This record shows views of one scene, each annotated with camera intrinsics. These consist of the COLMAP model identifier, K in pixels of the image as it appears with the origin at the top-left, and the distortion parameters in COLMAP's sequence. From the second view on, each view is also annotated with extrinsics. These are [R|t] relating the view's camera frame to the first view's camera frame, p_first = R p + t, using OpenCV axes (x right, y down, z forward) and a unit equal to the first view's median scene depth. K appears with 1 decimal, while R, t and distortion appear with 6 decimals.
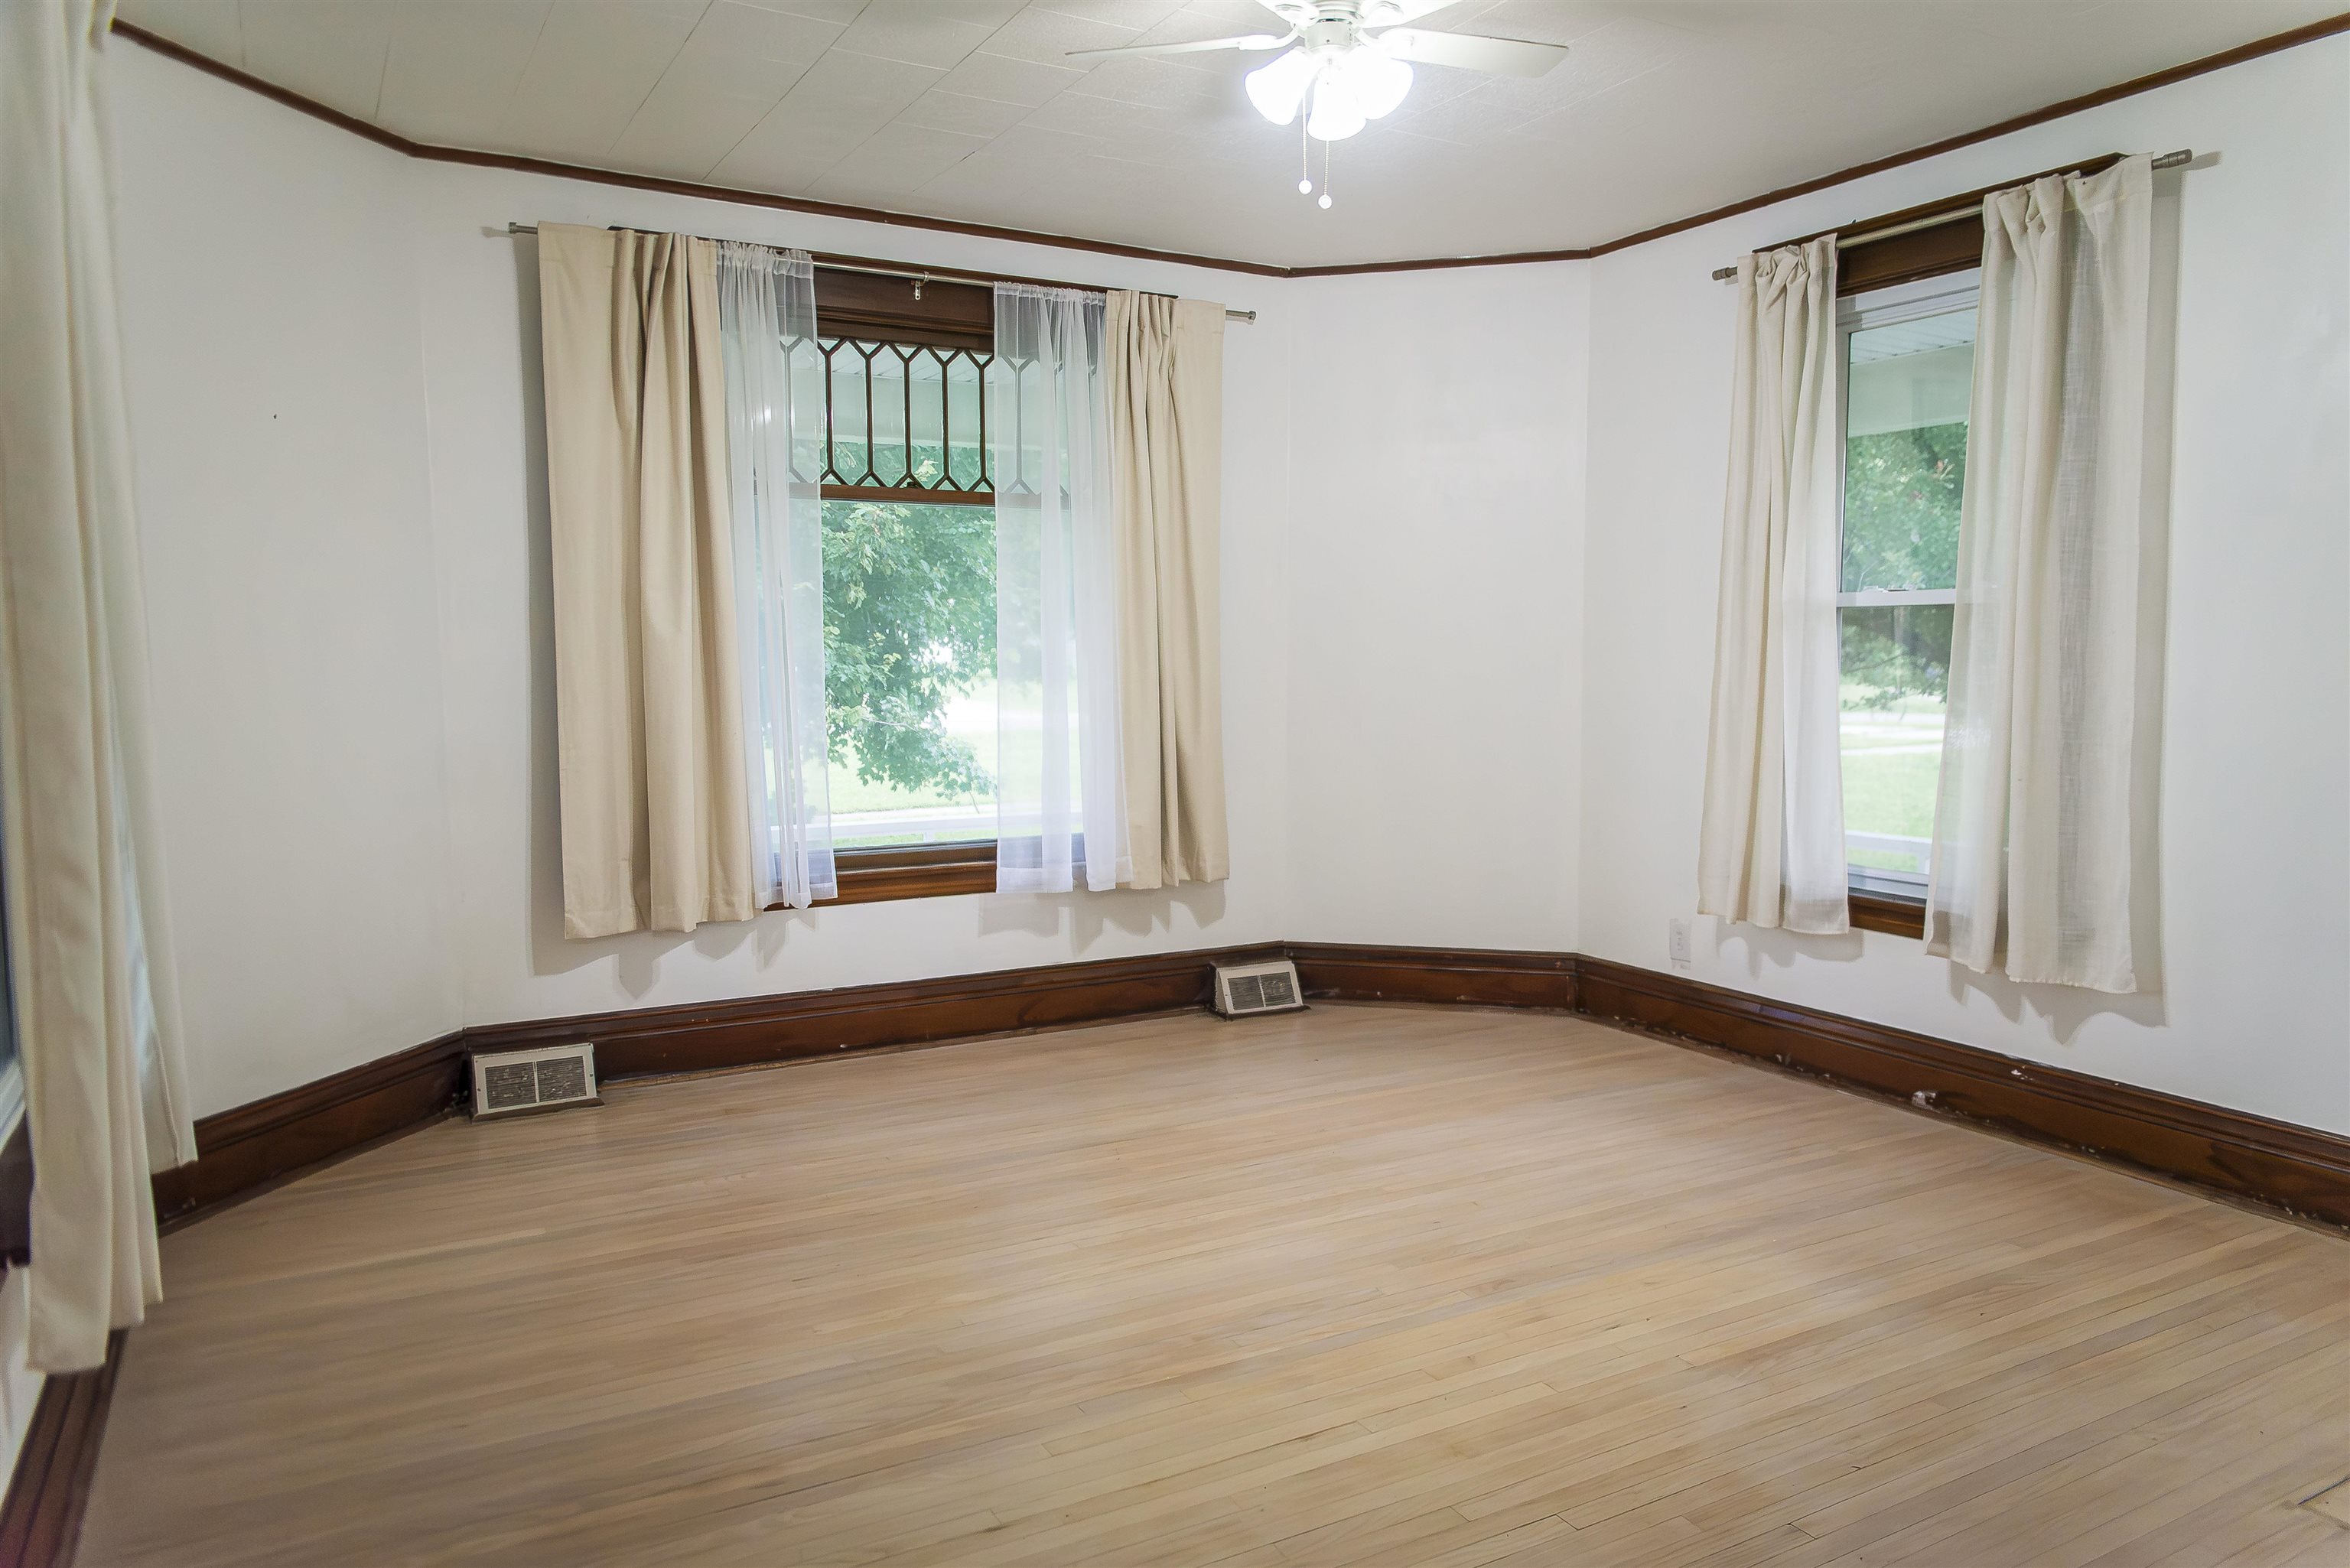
lens RADIAL K [[1573.1, 0, 1194.7], [0, 1573.1, 793.4], [0, 0, 1]] dist [0.010372, 0.000749]
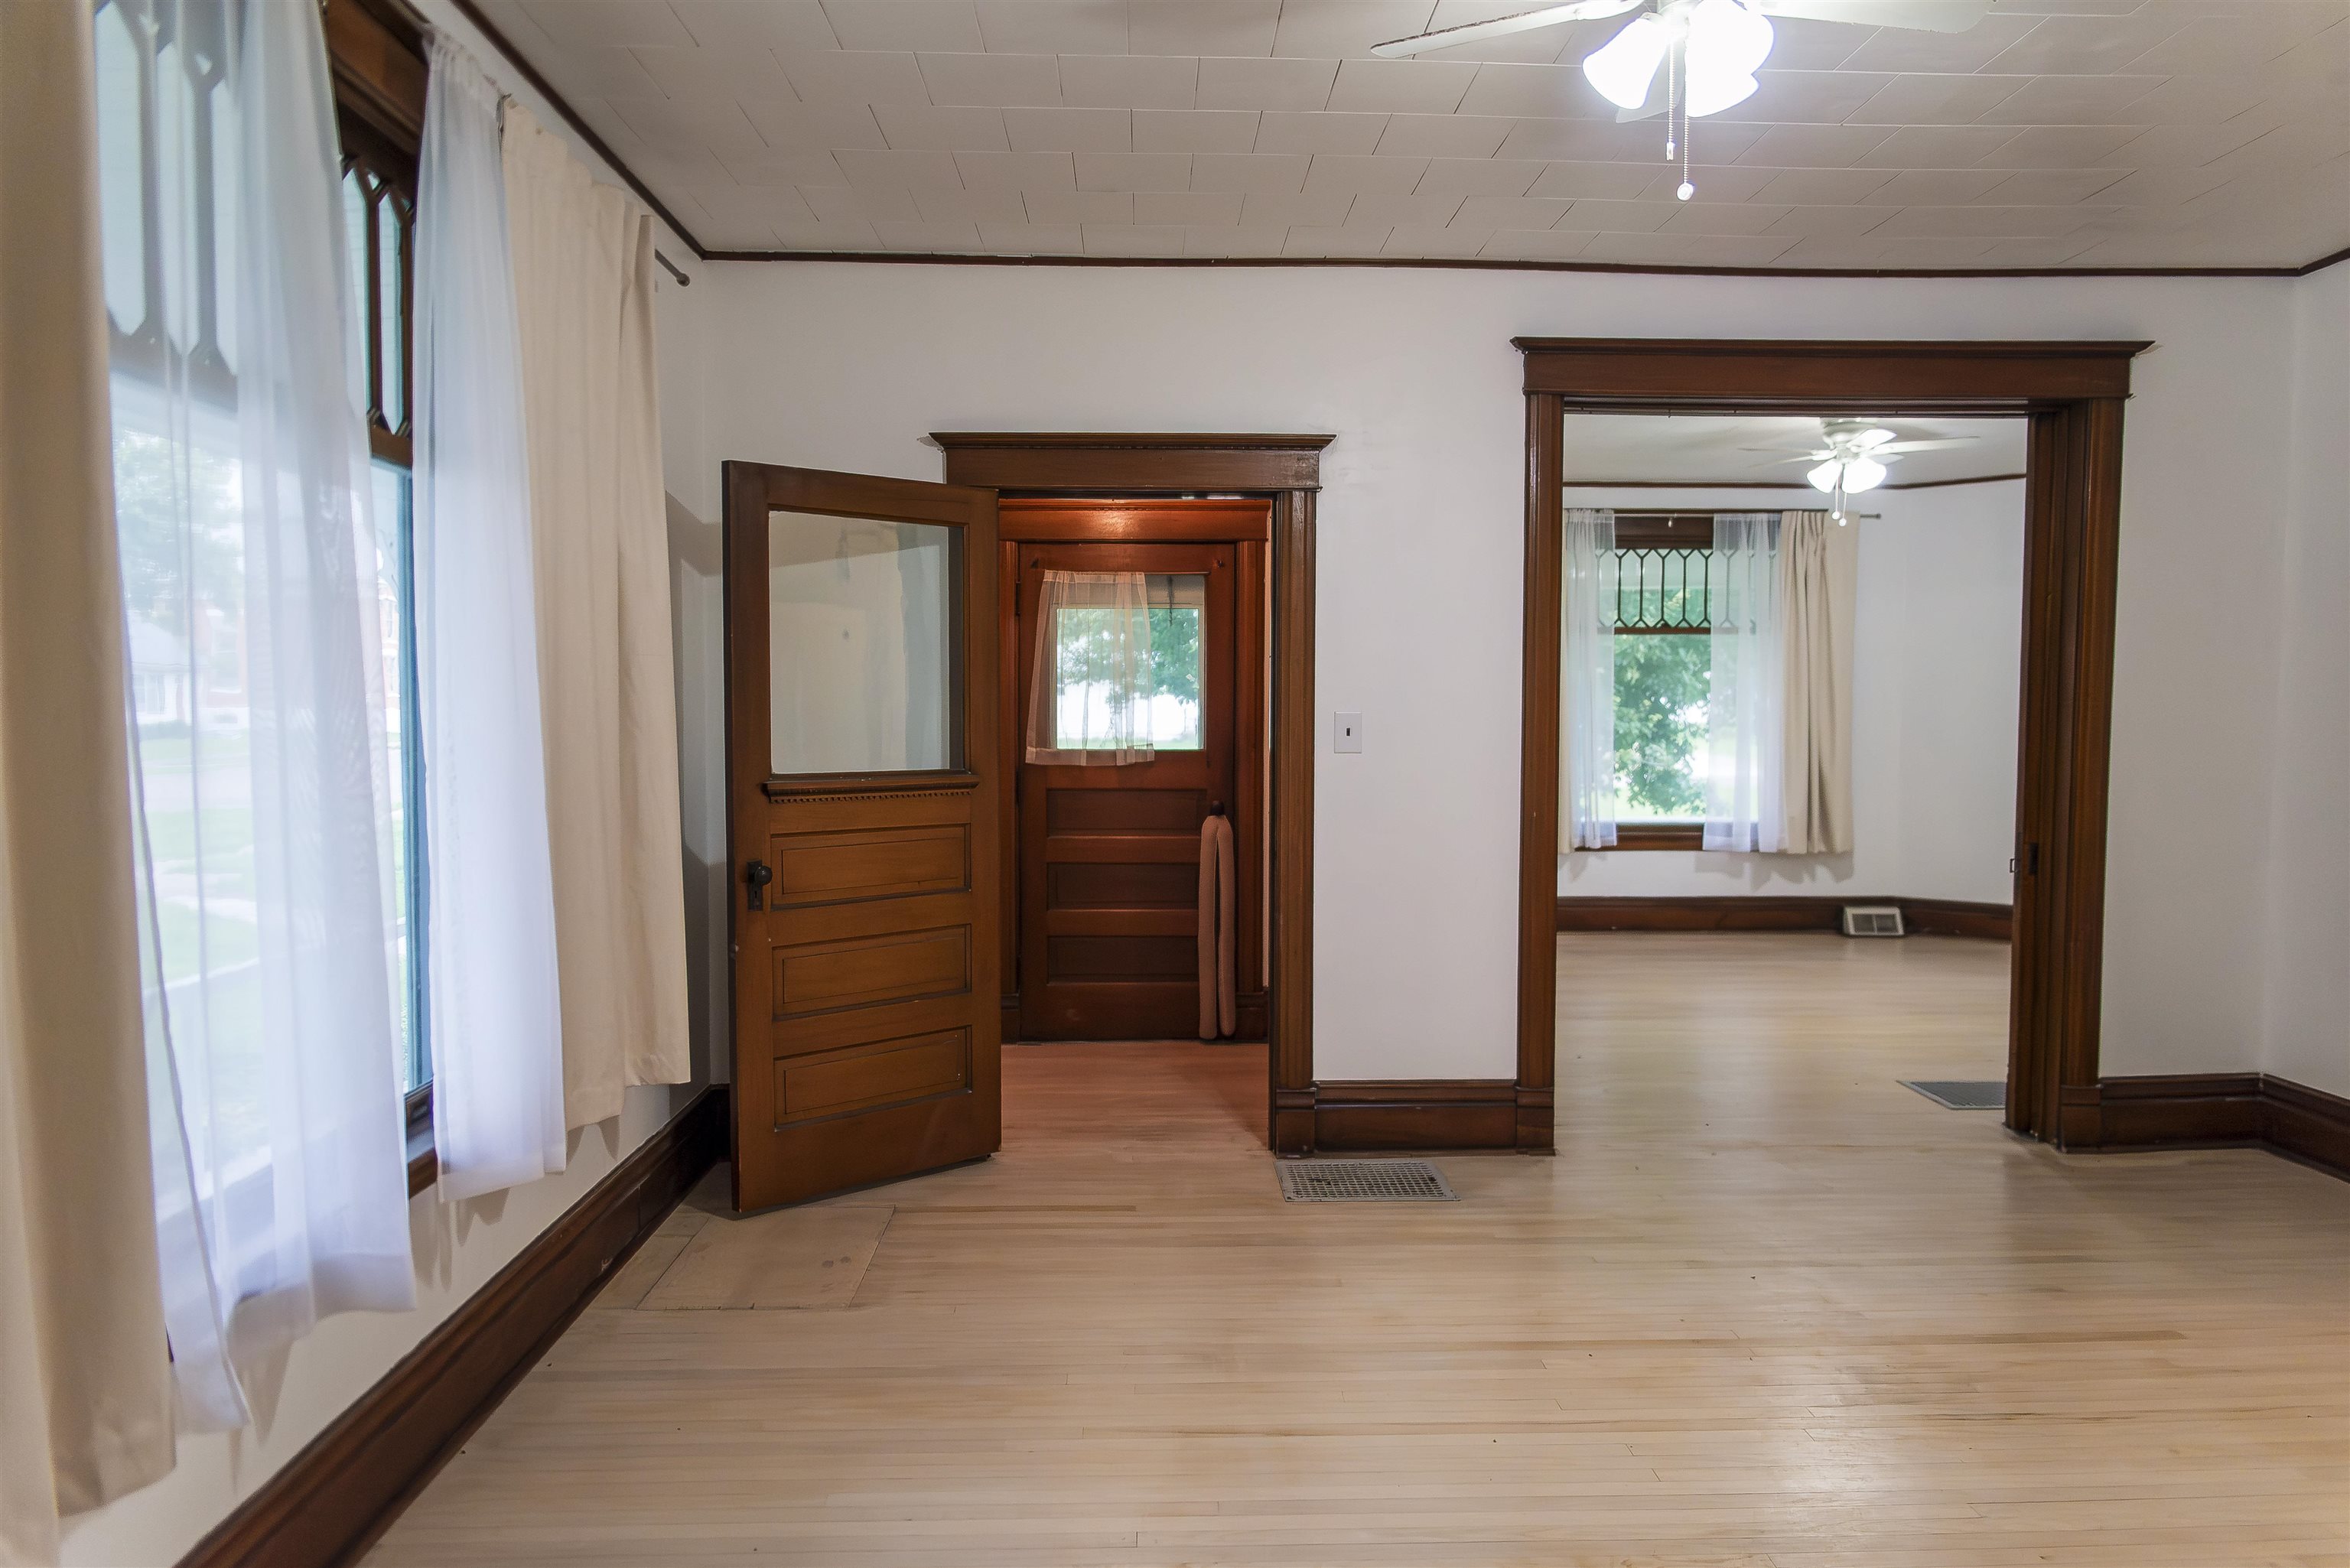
lens RADIAL K [[1573.1, 0, 1189.6], [0, 1573.1, 803.8], [0, 0, 1]] dist [0.010372, 0.000749]
pose [[0.885088, 0.029294, -0.464500, 0.175767], [-0.043277, 0.998873, -0.019468, 0.066689], [0.463407, 0.037333, 0.885359, -0.809240]]
